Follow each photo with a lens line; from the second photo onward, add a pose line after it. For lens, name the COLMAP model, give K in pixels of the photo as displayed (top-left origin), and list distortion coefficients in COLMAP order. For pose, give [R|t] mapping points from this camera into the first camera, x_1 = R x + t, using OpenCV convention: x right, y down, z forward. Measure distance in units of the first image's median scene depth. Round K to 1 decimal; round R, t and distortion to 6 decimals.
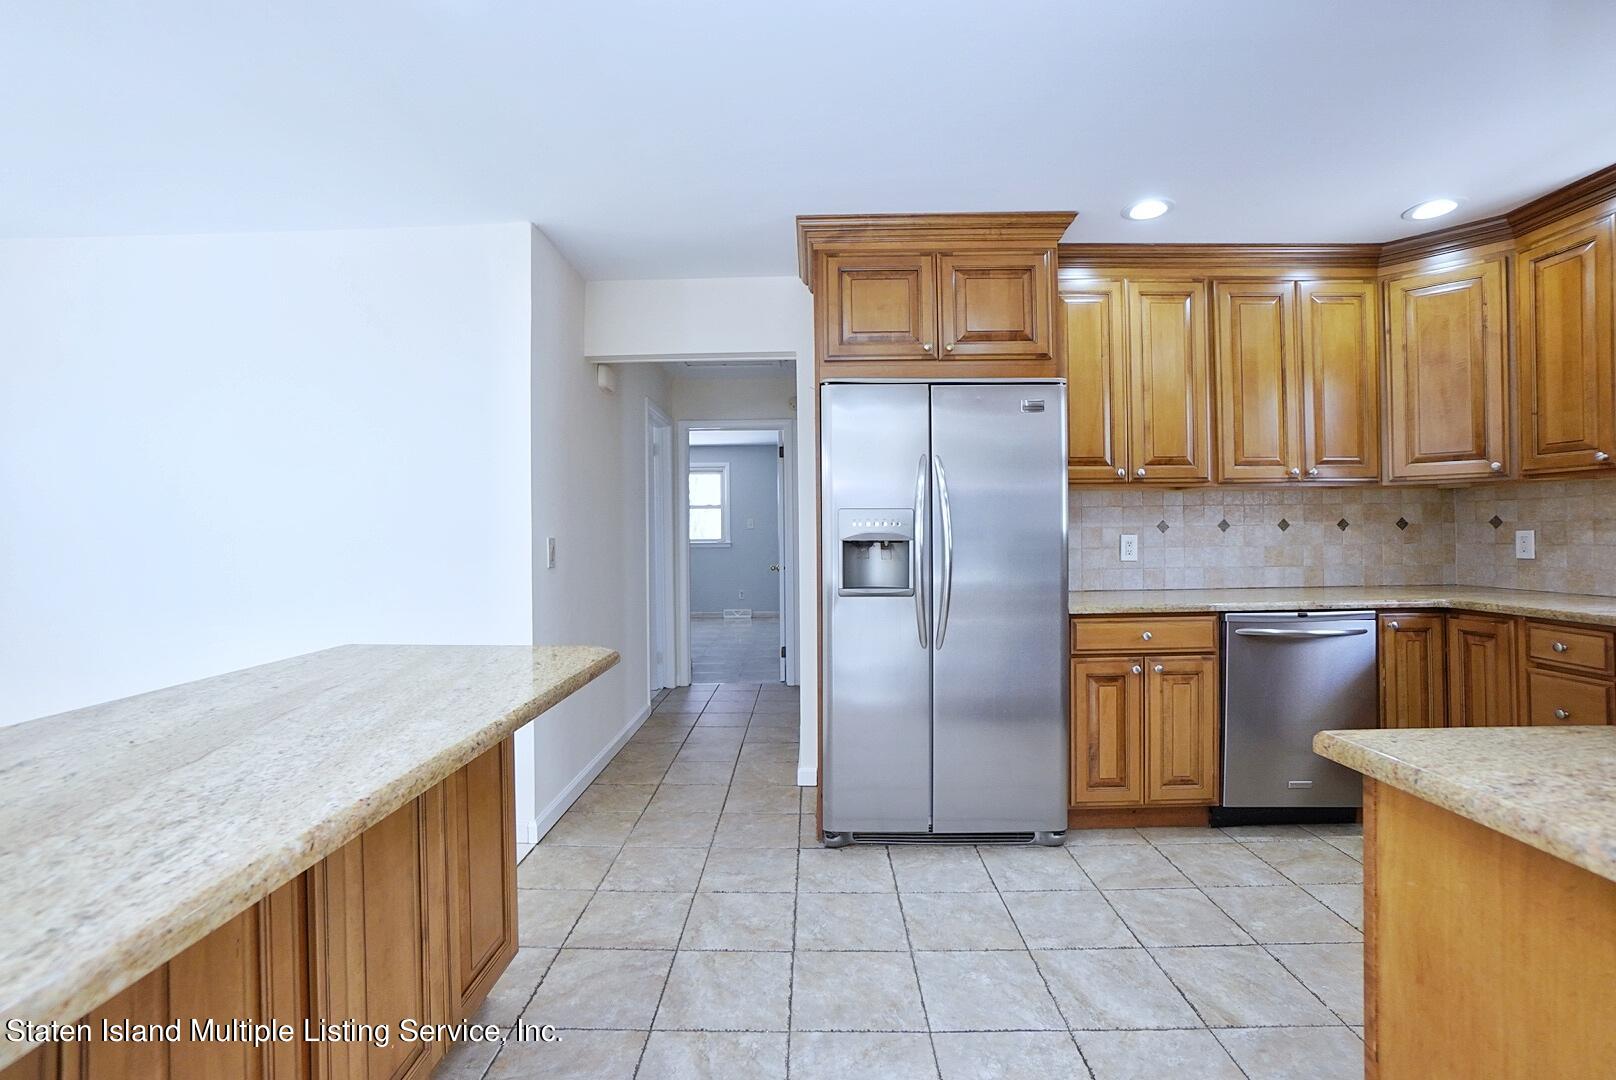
lens RADIAL K [[712.4, 0, 803.4], [0, 712.4, 531.0], [0, 0, 1]] dist [-0.036824, 0.000700]
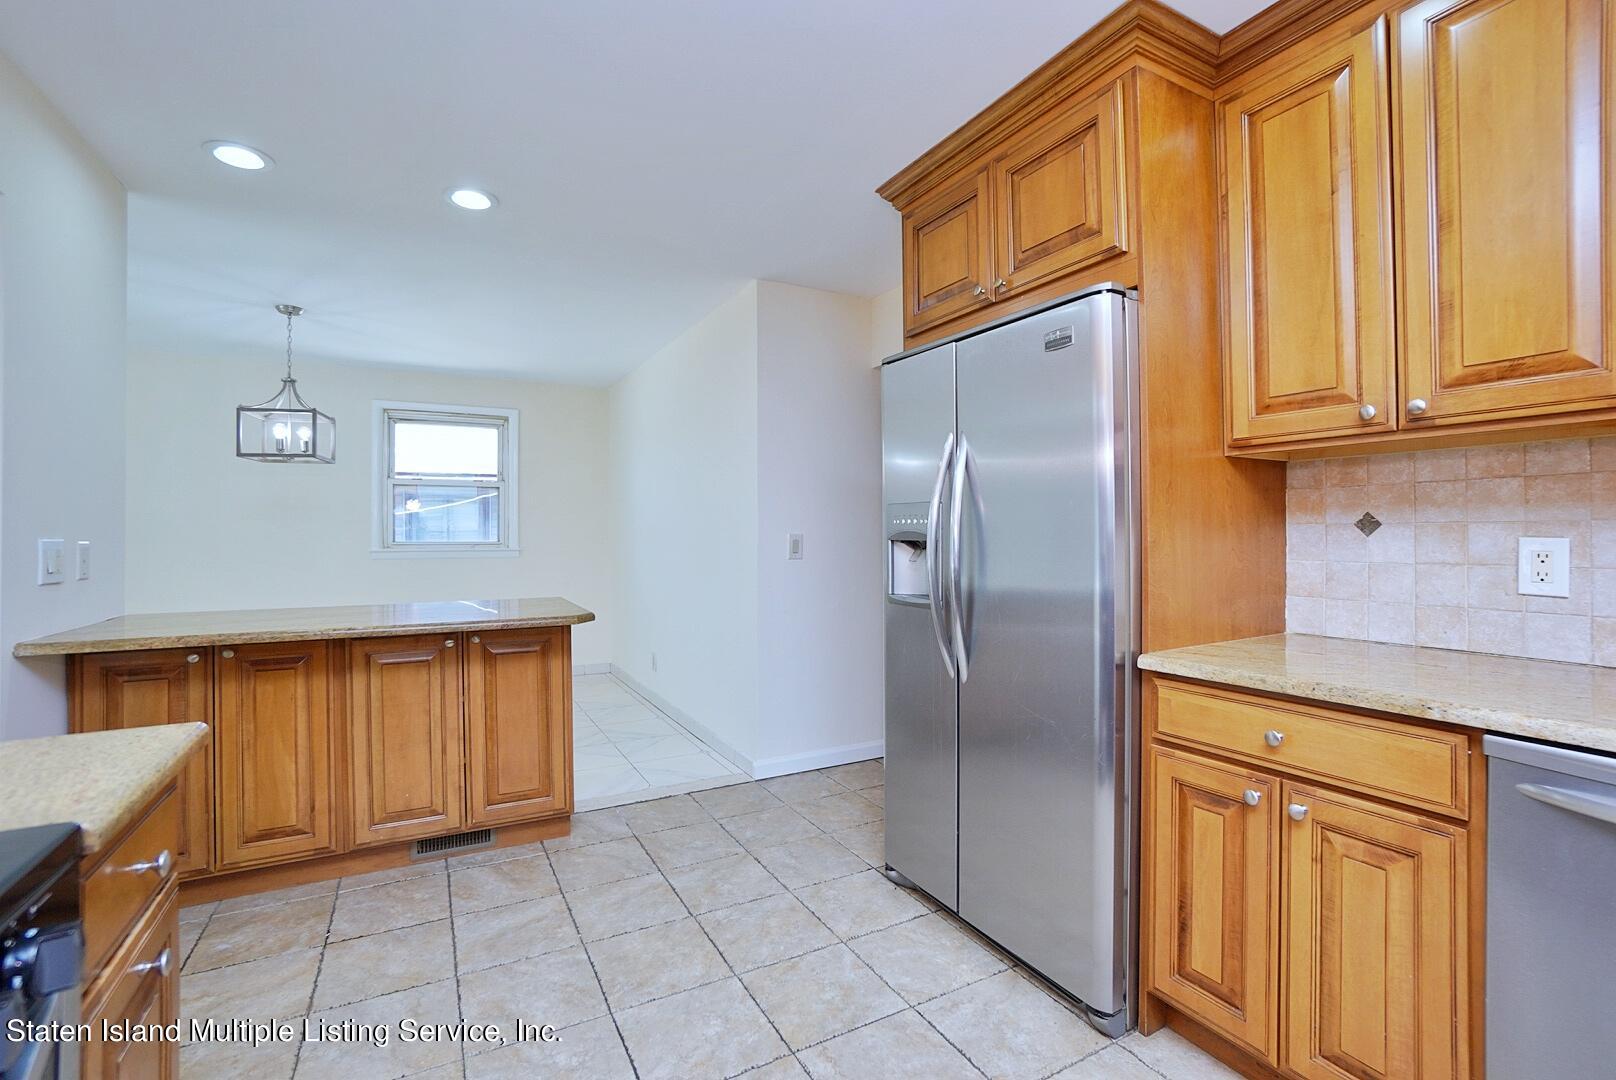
lens RADIAL K [[712.4, 0, 803.4], [0, 712.4, 531.0], [0, 0, 1]] dist [-0.036824, 0.000700]
pose [[0.487738, 0.003792, -0.872982, 0.751412], [0.002685, 0.999979, 0.005844, -0.003617], [0.872986, -0.005194, 0.487718, 0.458011]]
